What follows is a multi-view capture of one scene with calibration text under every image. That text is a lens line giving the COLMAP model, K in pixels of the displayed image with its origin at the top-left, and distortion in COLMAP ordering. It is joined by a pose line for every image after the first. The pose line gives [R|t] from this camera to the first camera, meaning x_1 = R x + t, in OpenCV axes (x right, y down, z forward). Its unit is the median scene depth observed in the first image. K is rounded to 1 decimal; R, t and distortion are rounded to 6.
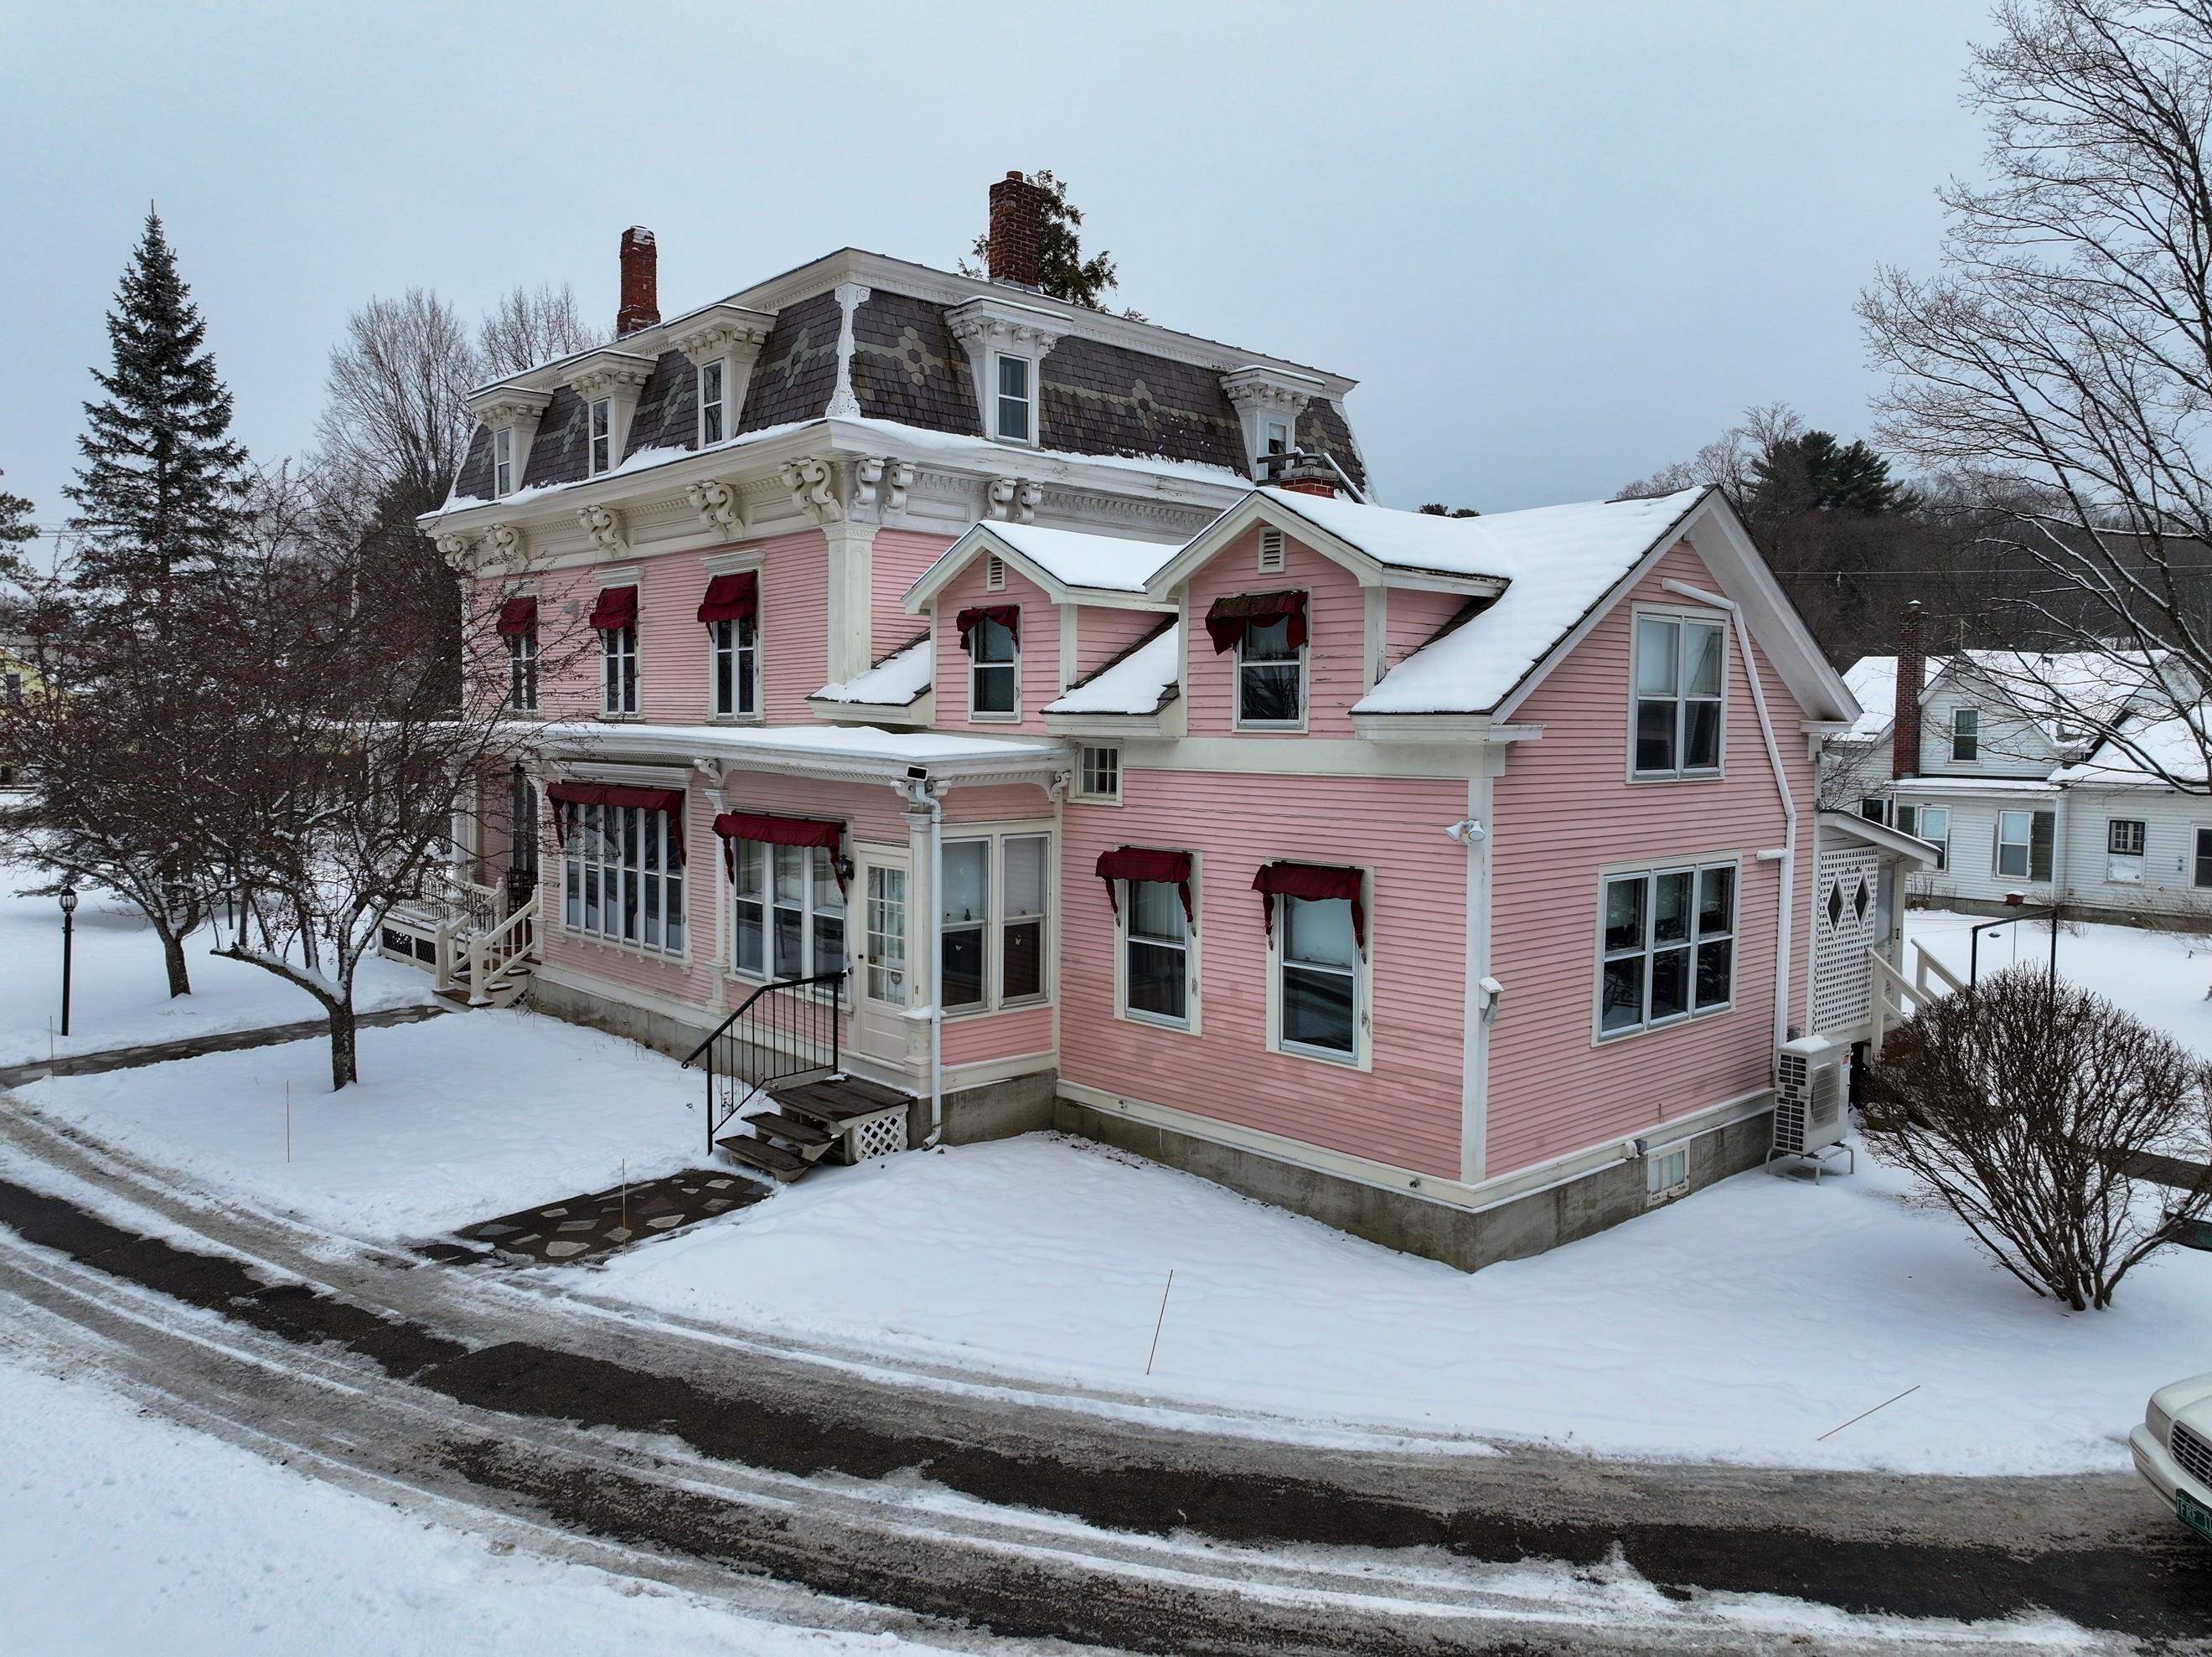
lens RADIAL K [[1549.1, 0, 1106.7], [0, 1549.1, 818.4], [0, 0, 1]] dist [0.003564, 0.004666]
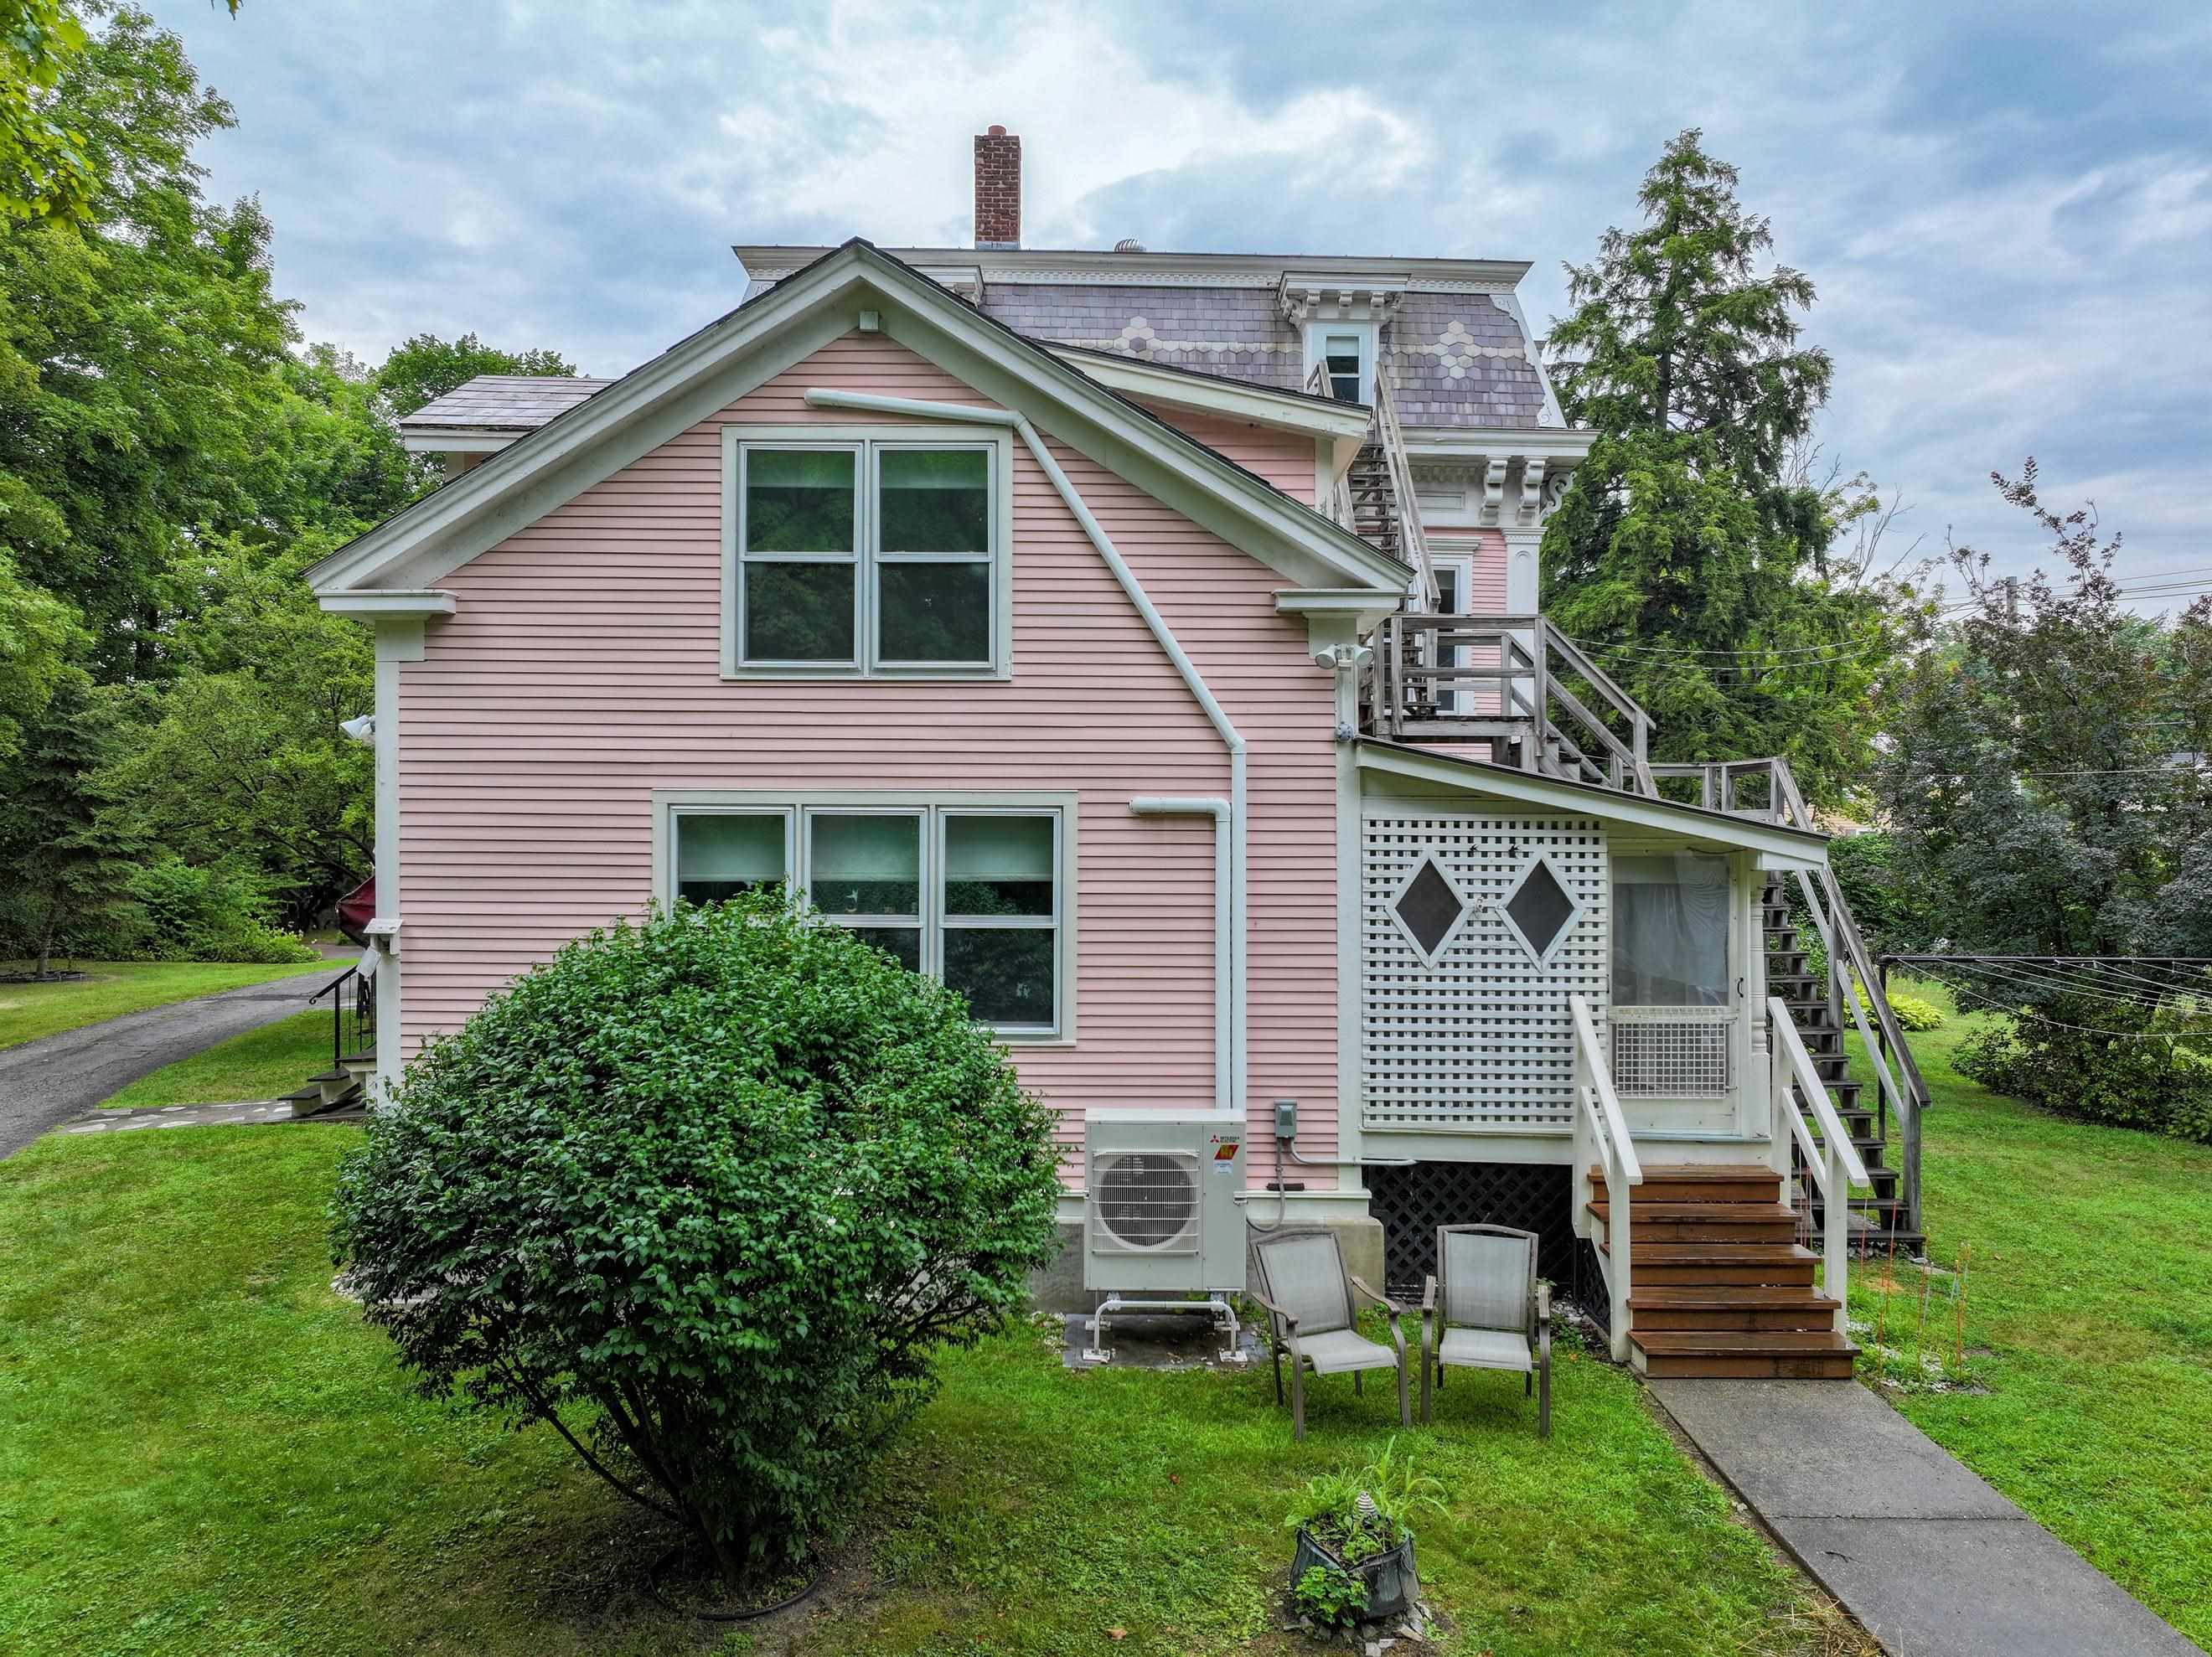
lens RADIAL K [[1549.1, 0, 1106.7], [0, 1549.1, 818.4], [0, 0, 1]] dist [0.003564, 0.004666]
pose [[0.741172, -0.007179, -0.671277, 0.868977], [-0.043314, 0.997348, -0.058490, 0.069478], [0.669917, 0.072427, 0.738895, 0.548645]]
